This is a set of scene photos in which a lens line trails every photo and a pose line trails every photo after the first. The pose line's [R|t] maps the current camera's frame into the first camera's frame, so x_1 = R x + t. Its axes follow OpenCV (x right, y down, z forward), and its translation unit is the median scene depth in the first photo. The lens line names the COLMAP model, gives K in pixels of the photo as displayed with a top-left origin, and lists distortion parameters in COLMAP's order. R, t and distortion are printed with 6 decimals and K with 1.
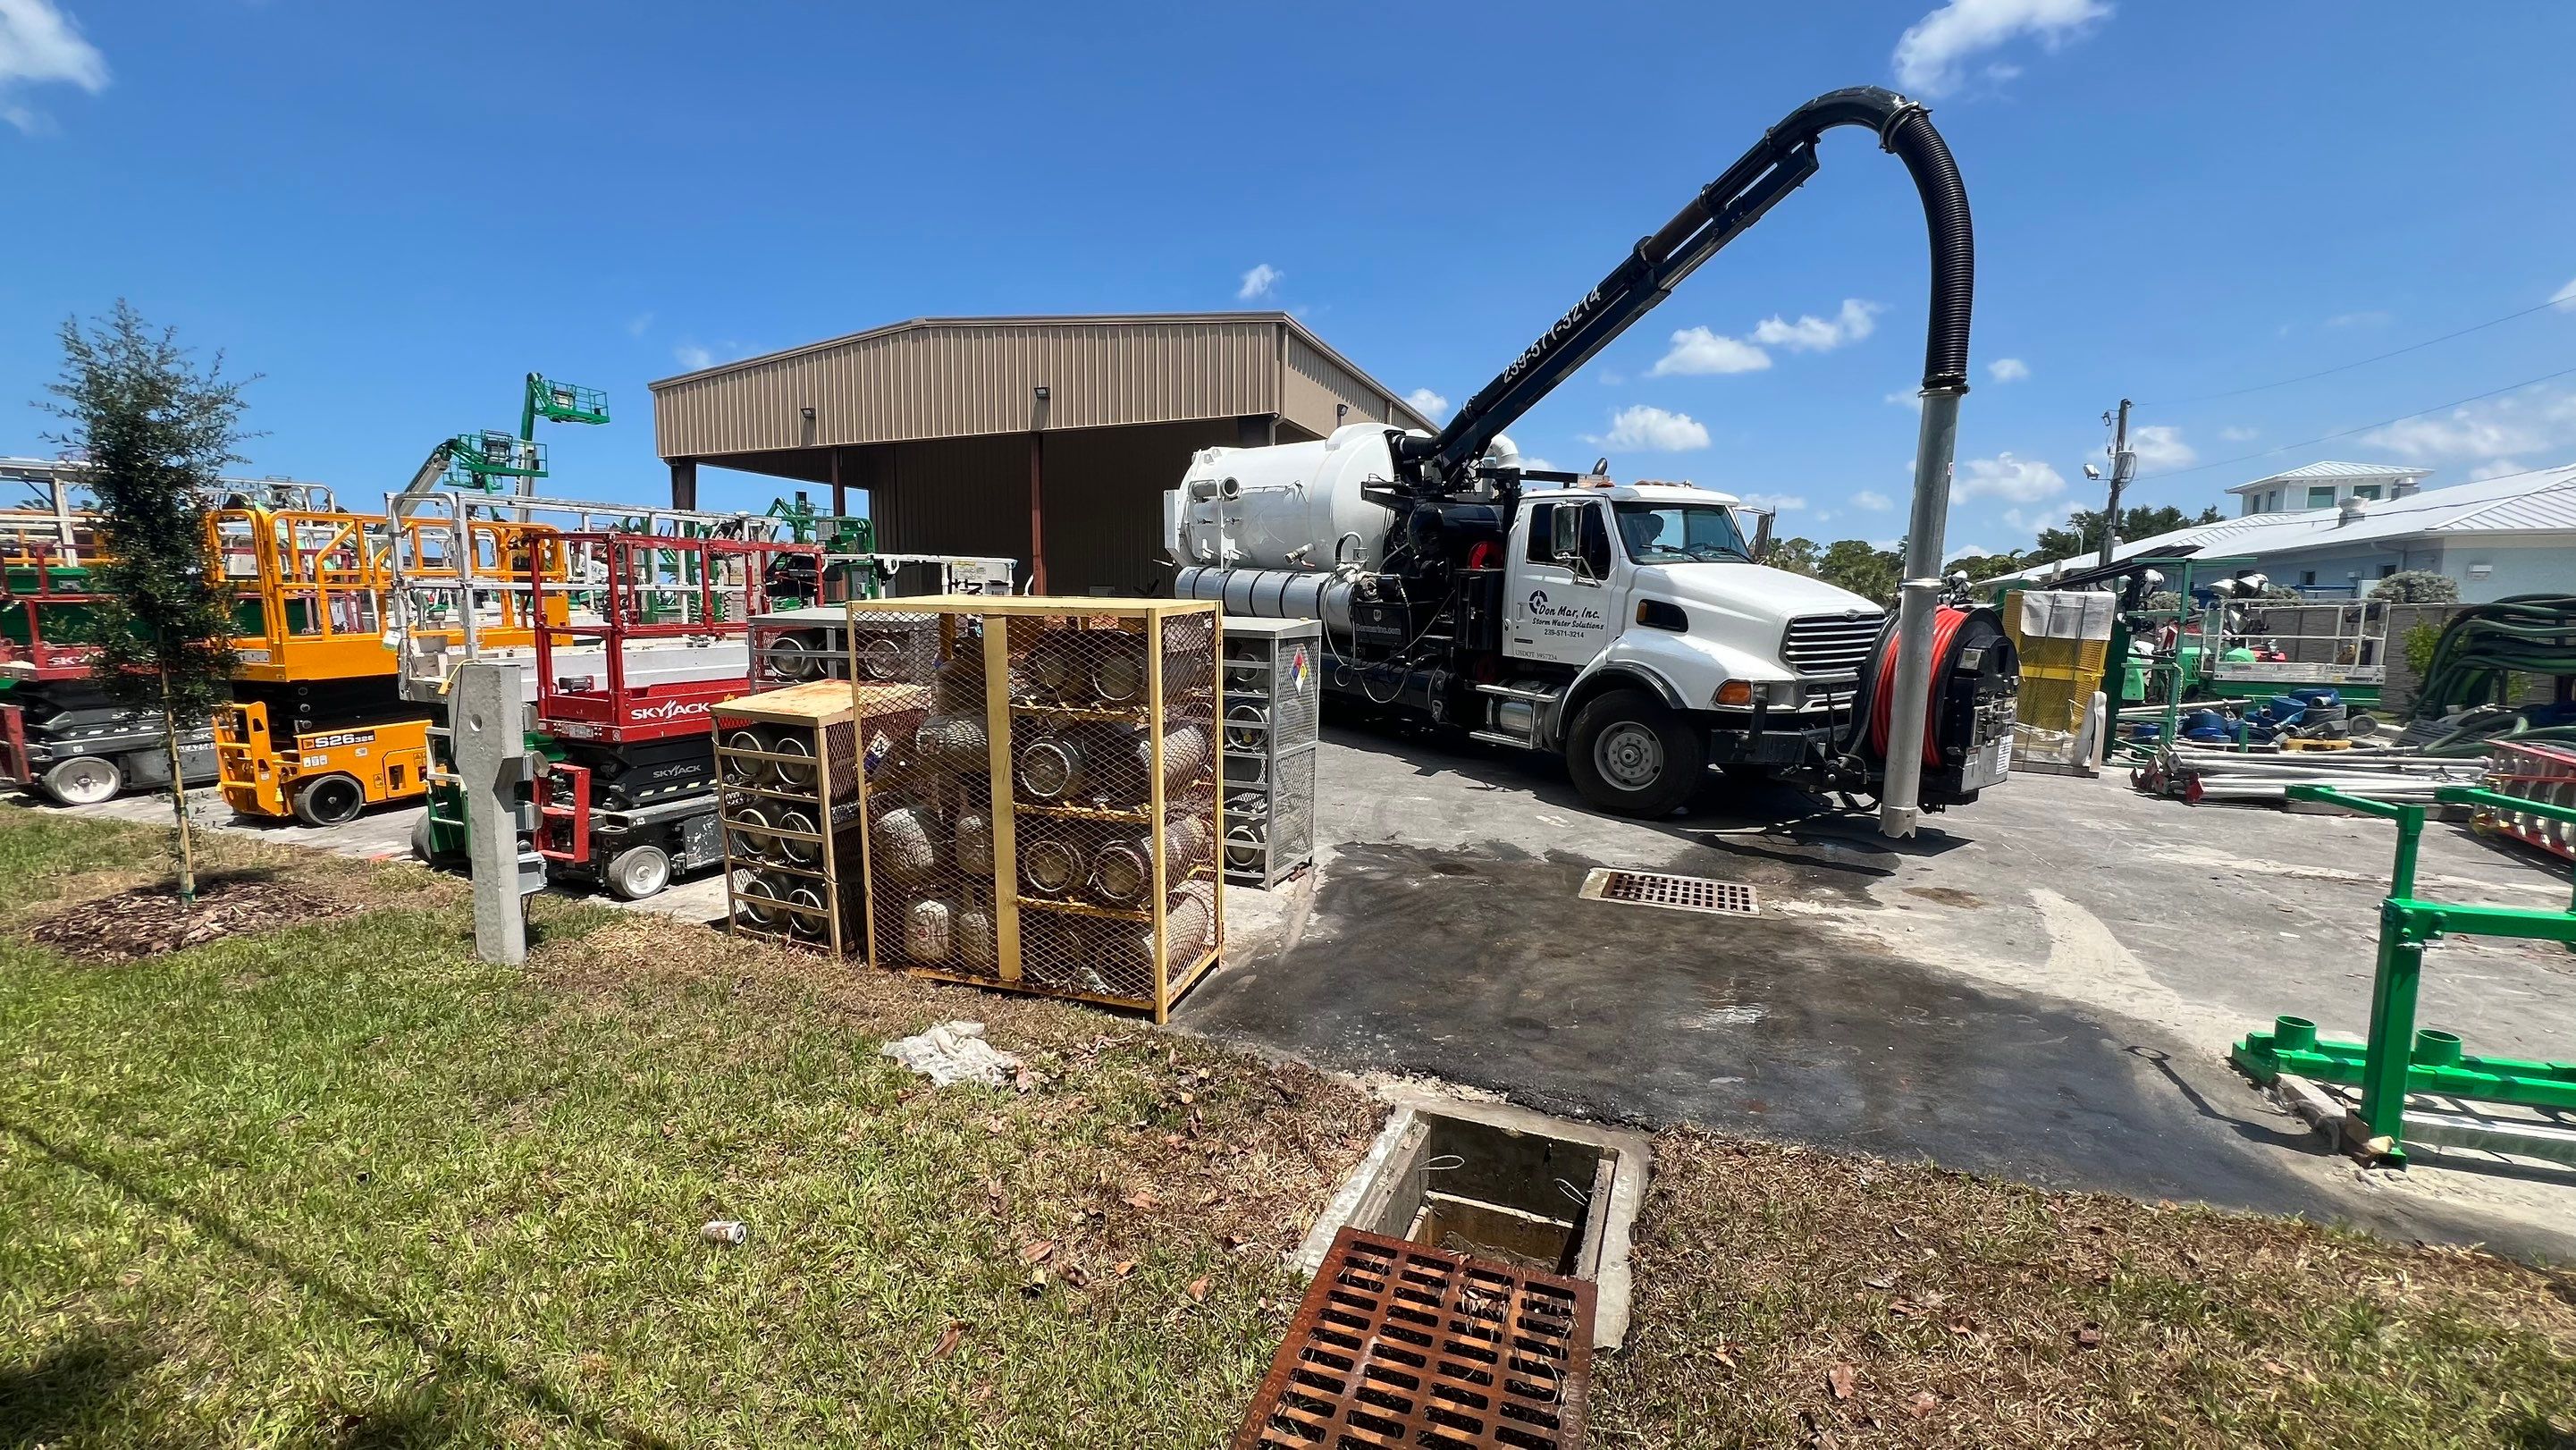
lens RADIAL K [[1034.4, 0, 1284.6], [0, 1034.4, 713.4], [0, 0, 1]] dist [-0.001697, 0.000980]
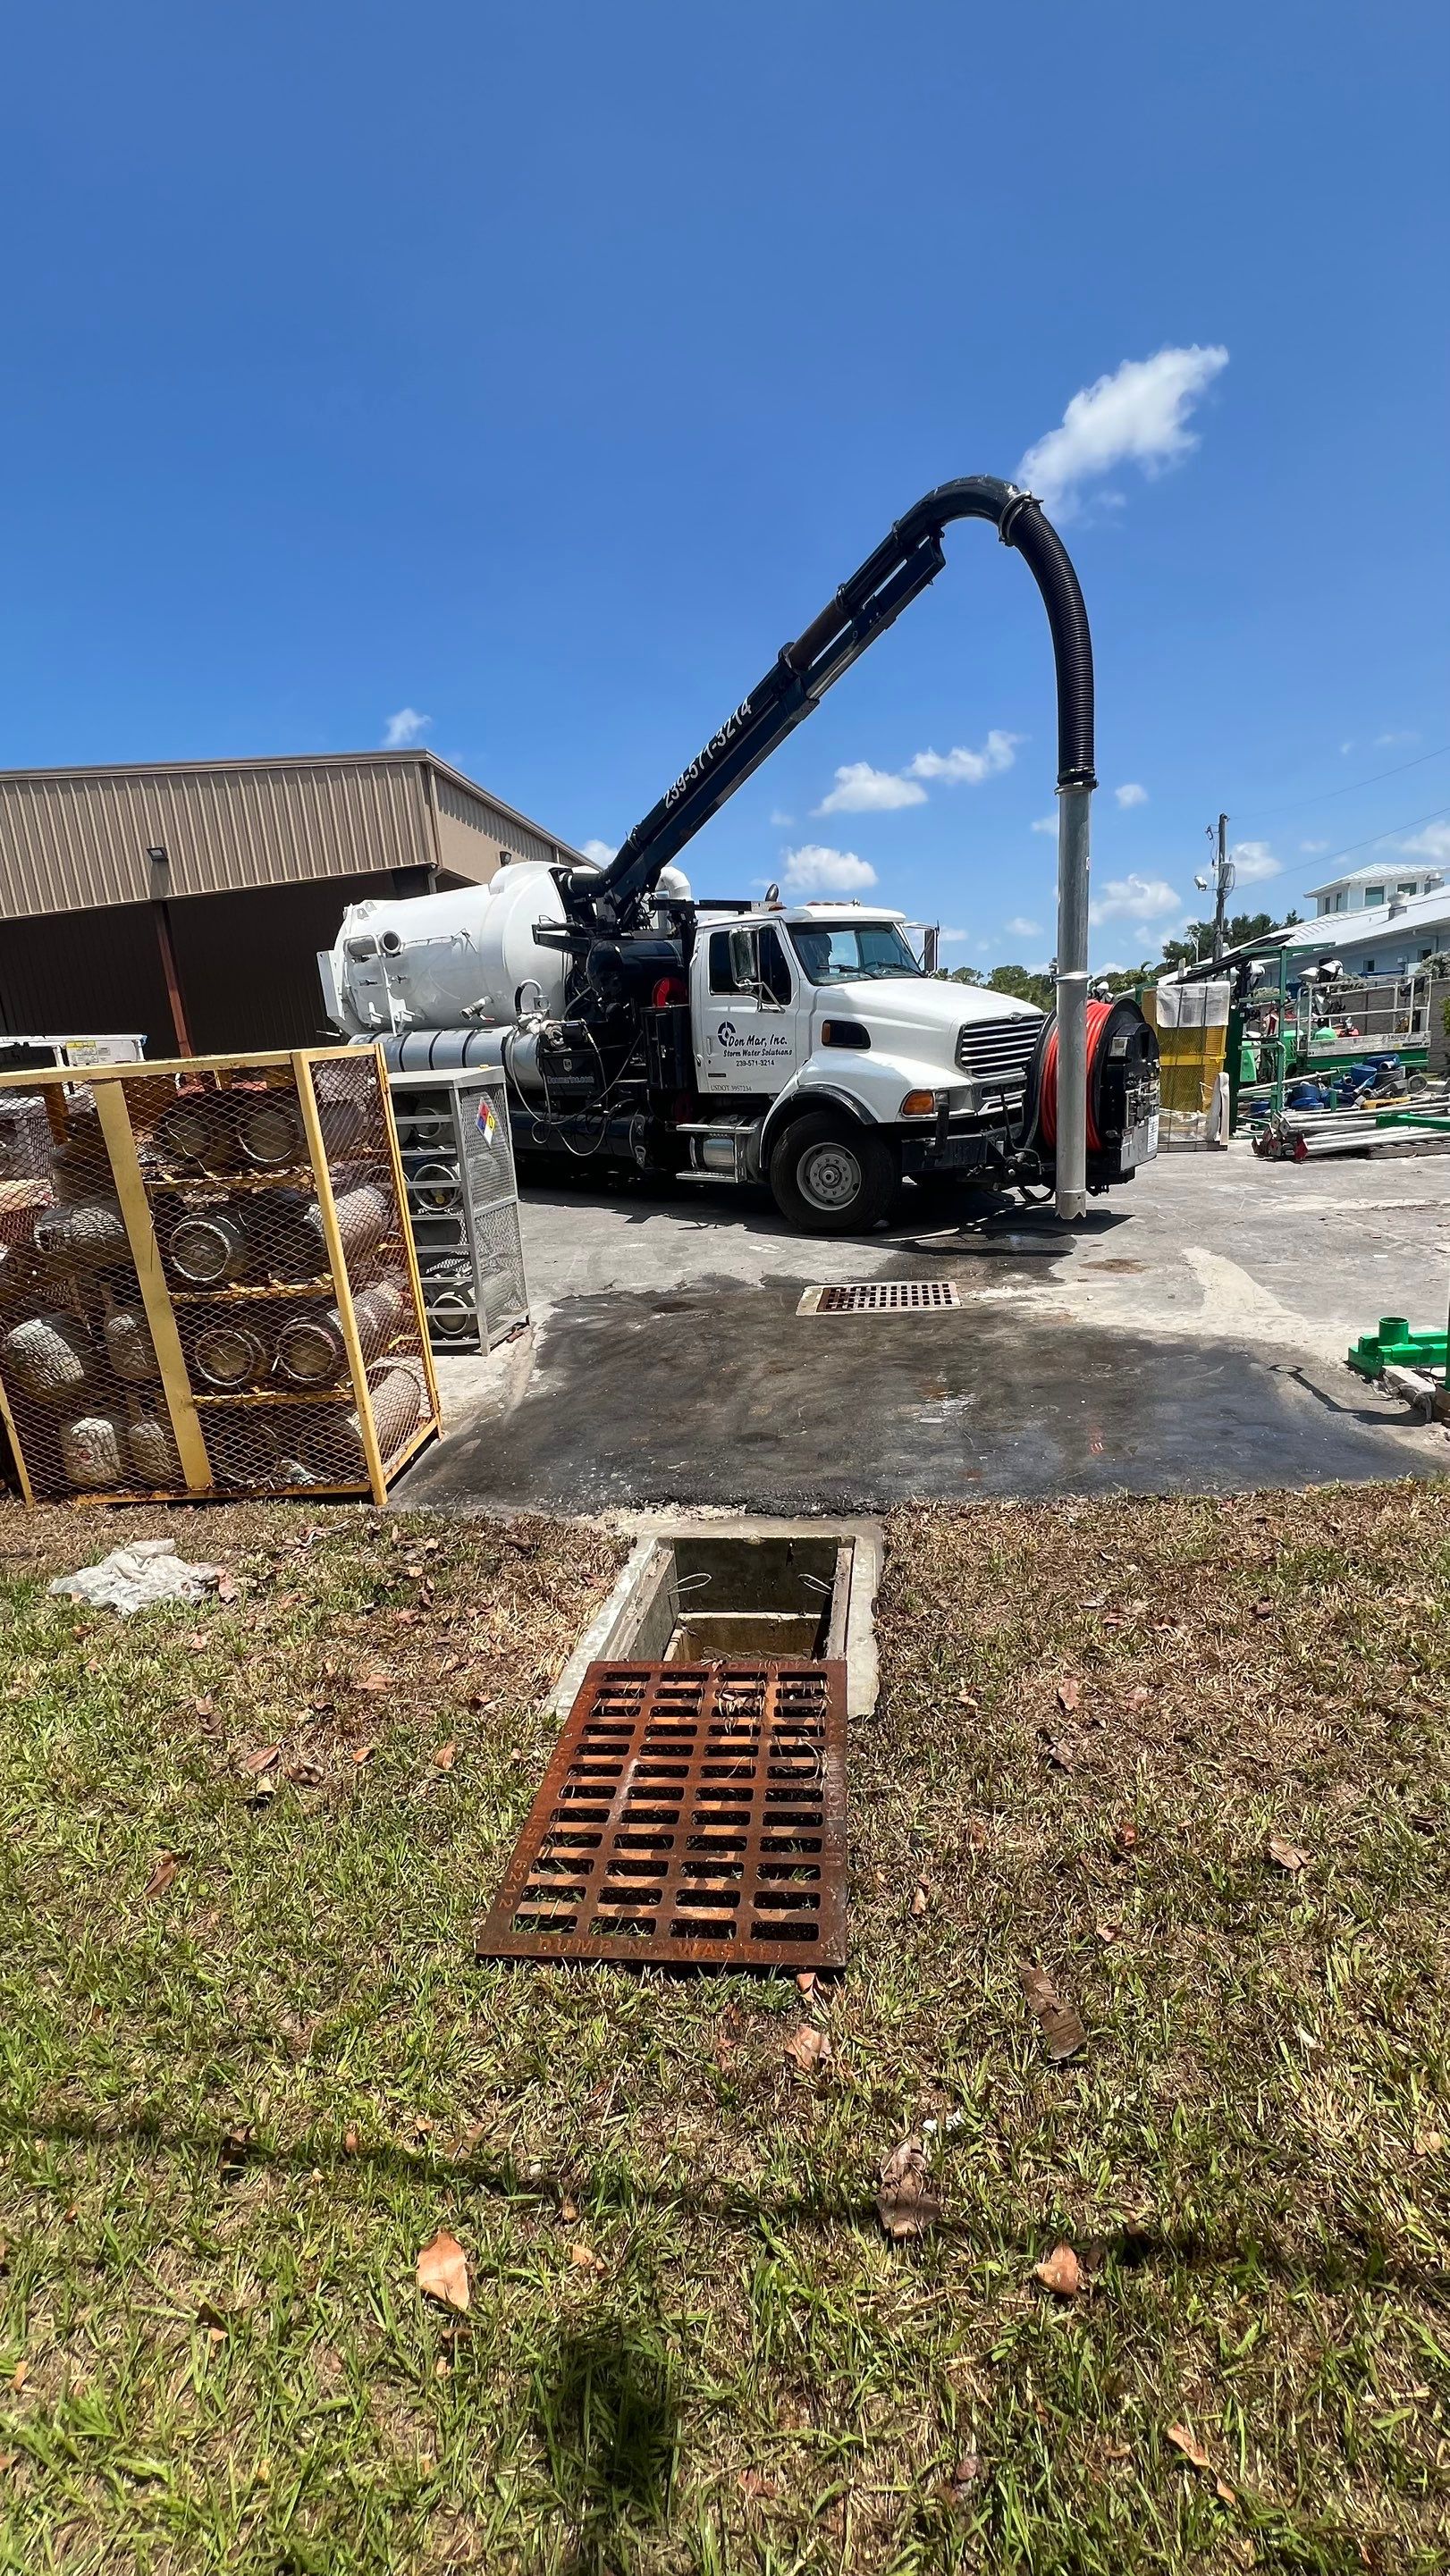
lens RADIAL K [[1034.4, 0, 729.4], [0, 1034.4, 1272.0], [0, 0, 1]] dist [-0.001697, 0.000980]
pose [[0.967971, -0.137329, 0.210174, 0.011986], [0.117432, 0.987573, 0.104446, 0.021972], [-0.221906, -0.076420, 0.972069, 0.025446]]
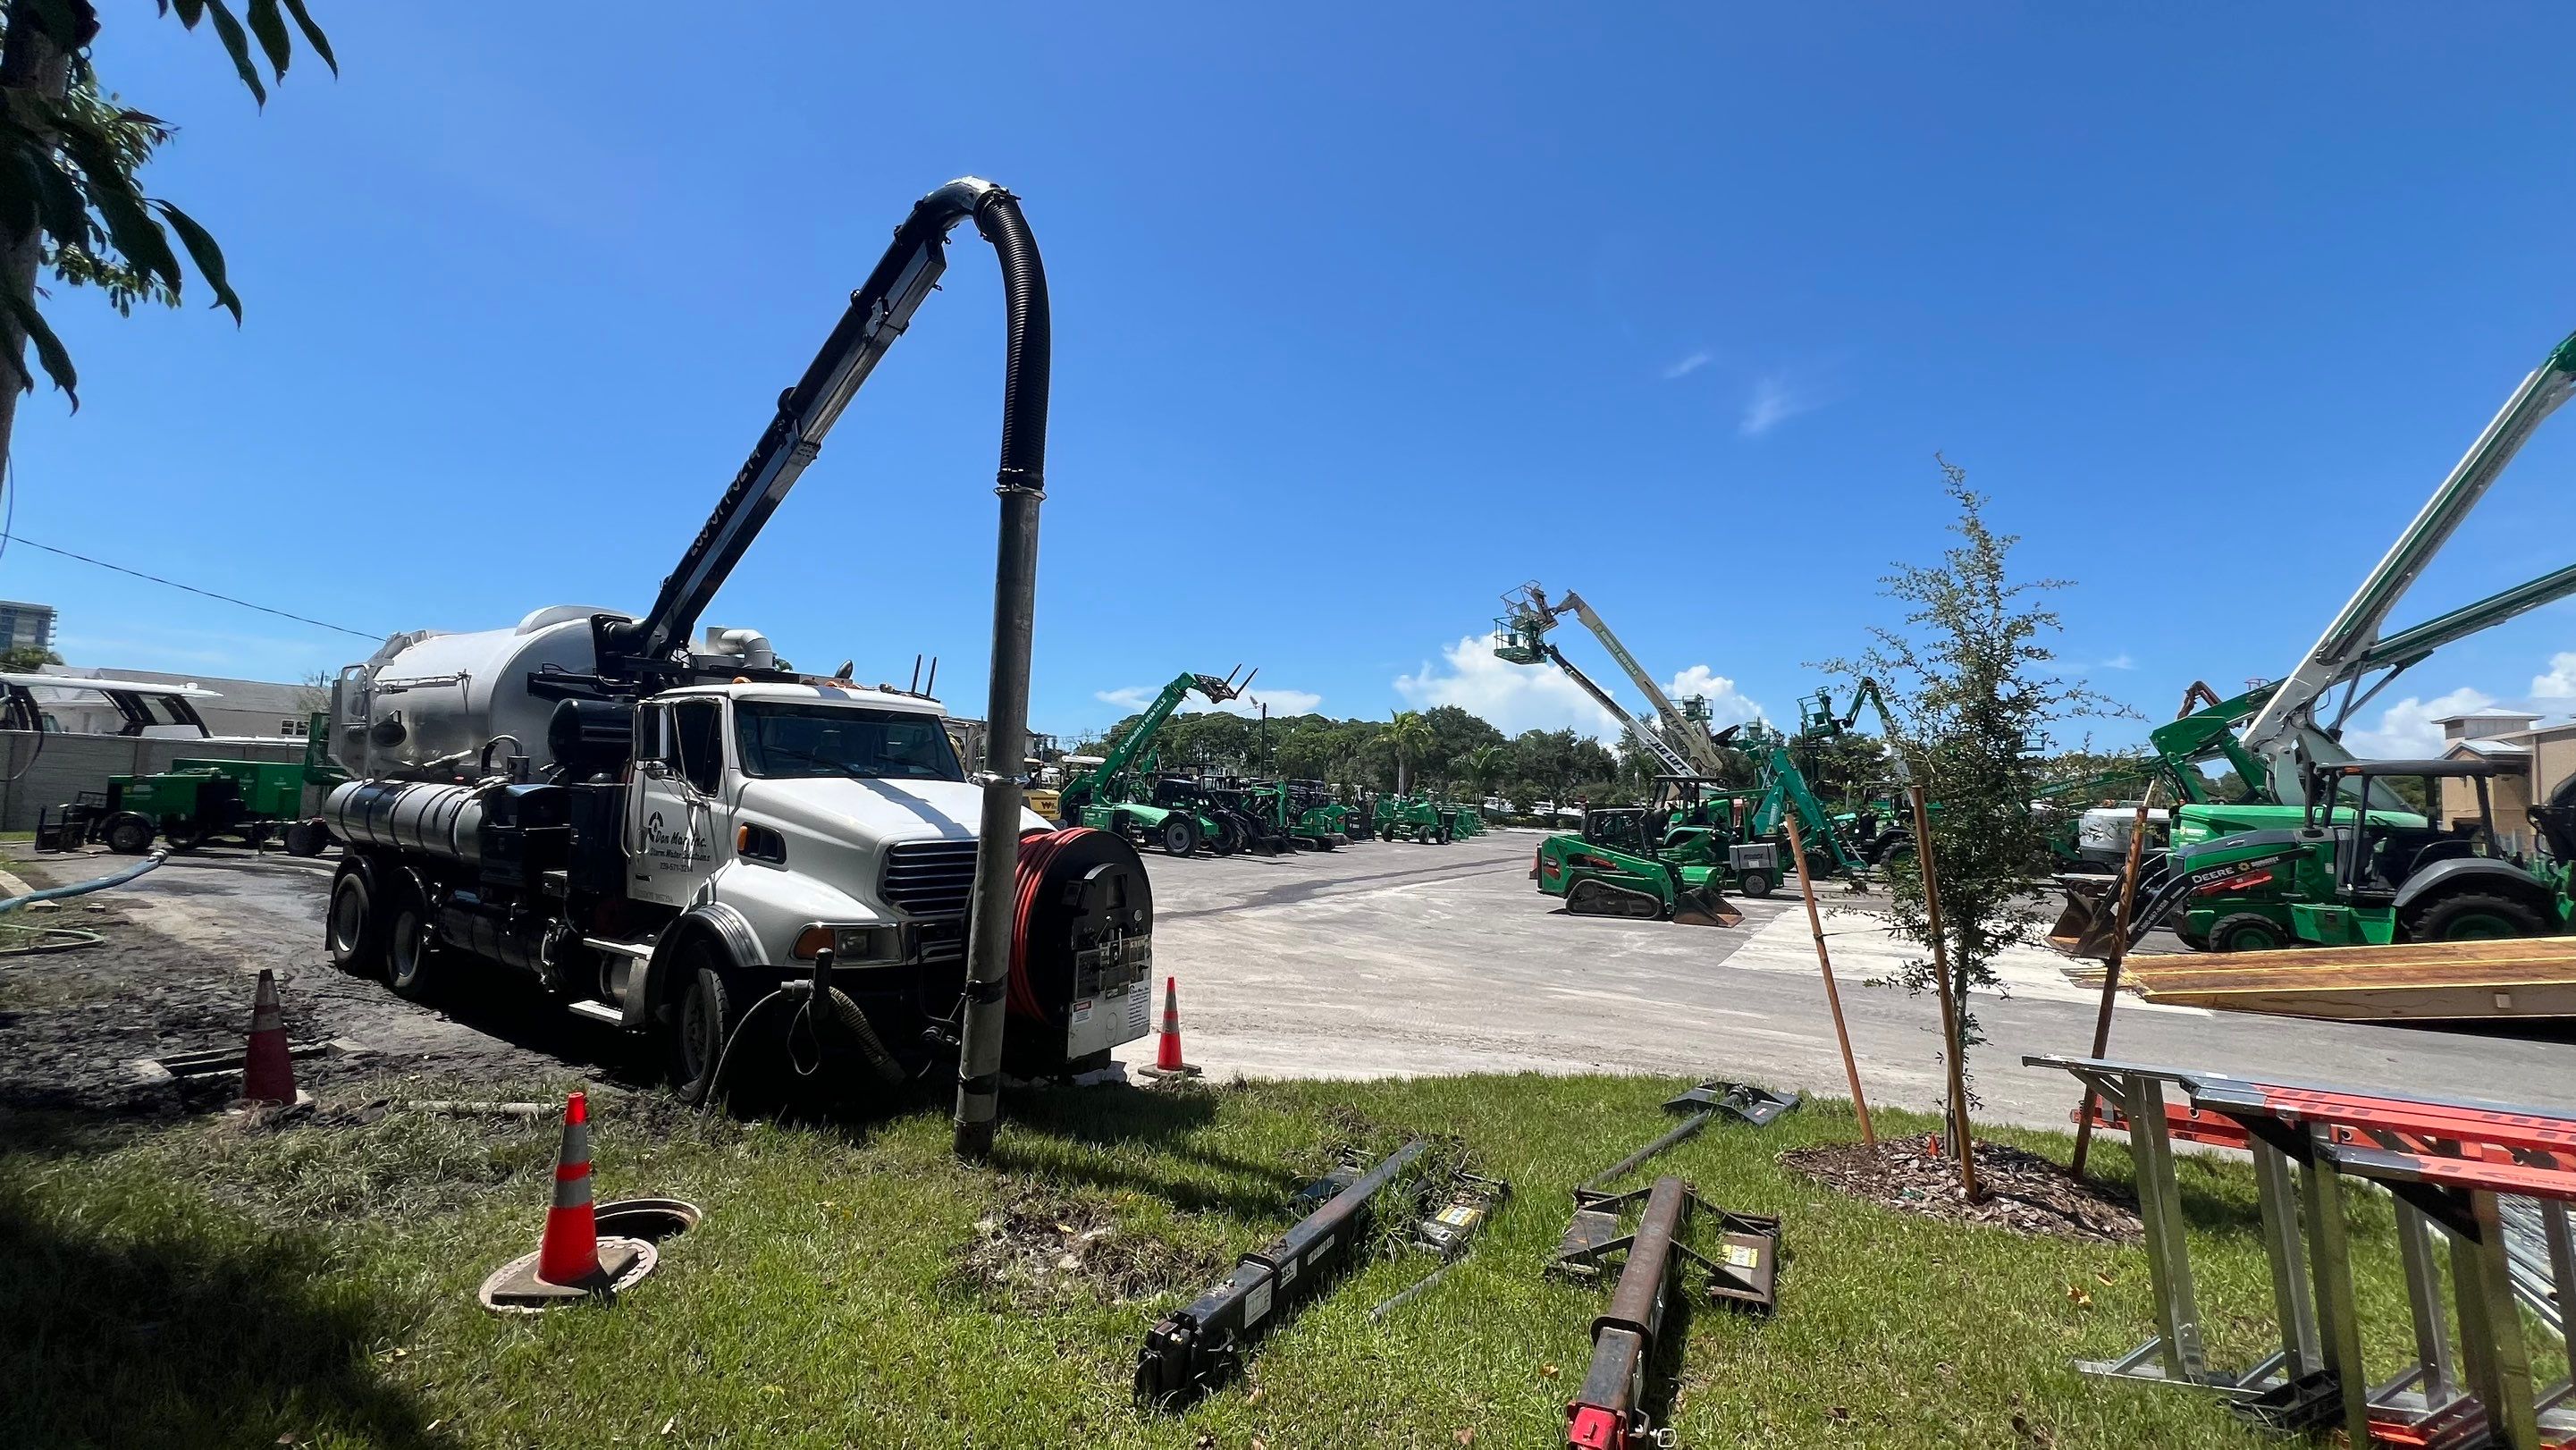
lens RADIAL K [[1034.4, 0, 1287.6], [0, 1034.4, 719.5], [0, 0, 1]] dist [-0.001697, 0.000980]
pose [[0.942847, 0.040461, 0.330762, 0.642724], [0.033171, 0.976275, -0.213979, -0.008349], [-0.331572, 0.212722, 0.919135, 0.187299]]
